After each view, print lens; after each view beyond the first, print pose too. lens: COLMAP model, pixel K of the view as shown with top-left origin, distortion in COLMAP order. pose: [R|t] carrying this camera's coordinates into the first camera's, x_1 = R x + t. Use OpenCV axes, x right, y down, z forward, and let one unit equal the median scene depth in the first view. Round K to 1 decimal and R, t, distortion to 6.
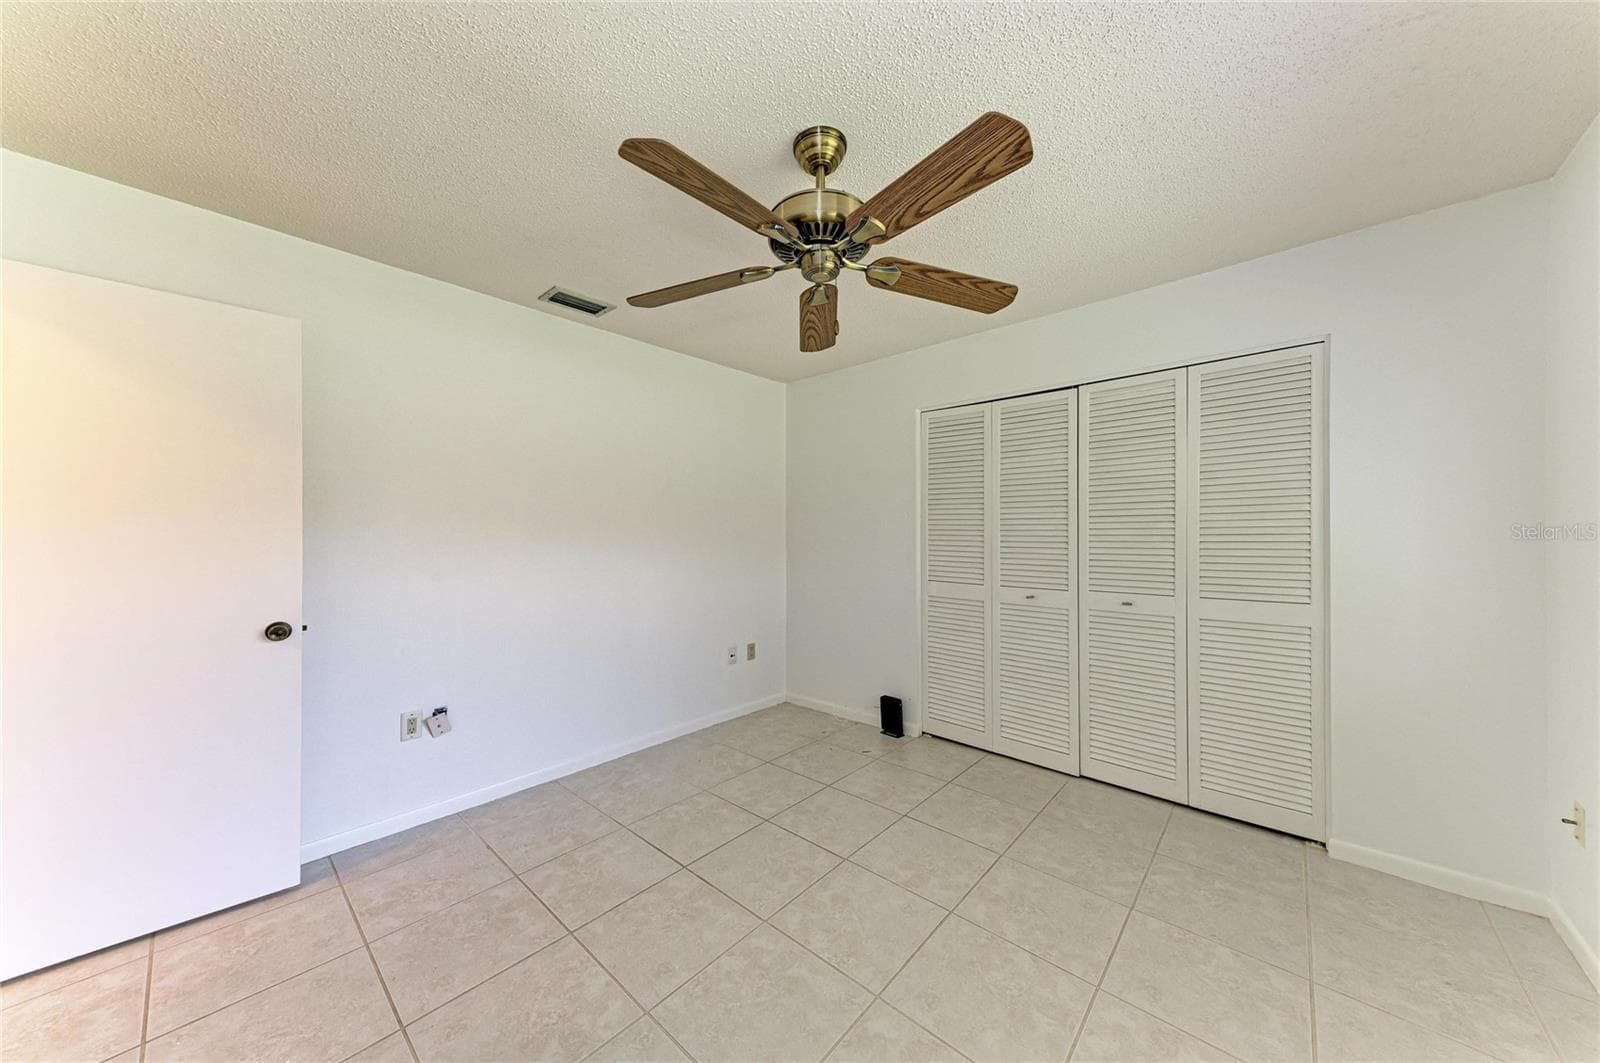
lens RADIAL K [[536.7, 0, 801.9], [0, 536.7, 534.6], [0, 0, 1]] dist [0.027761, -0.007440]
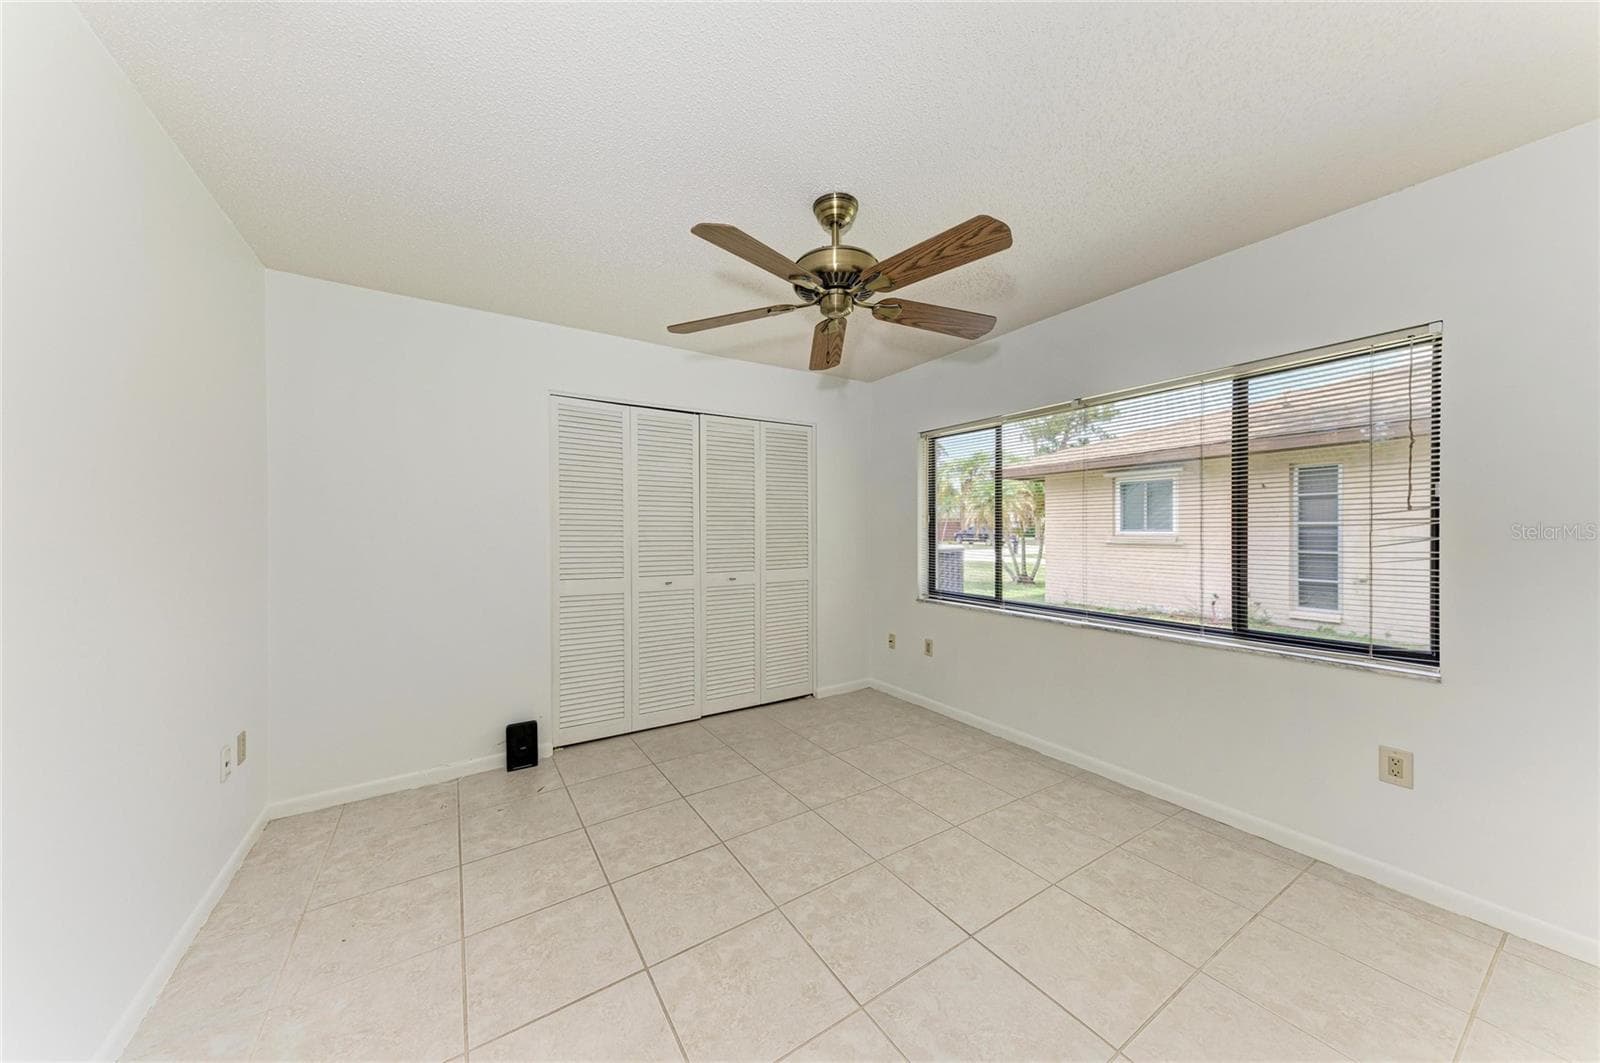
lens RADIAL K [[539.3, 0, 799.3], [0, 539.3, 524.9], [0, 0, 1]] dist [0.018003, 0.000016]
pose [[0.259724, 0.006706, 0.965660, -0.748151], [0.001718, 0.999971, -0.007407, -0.001594], [-0.965681, 0.003583, 0.259705, 0.491484]]
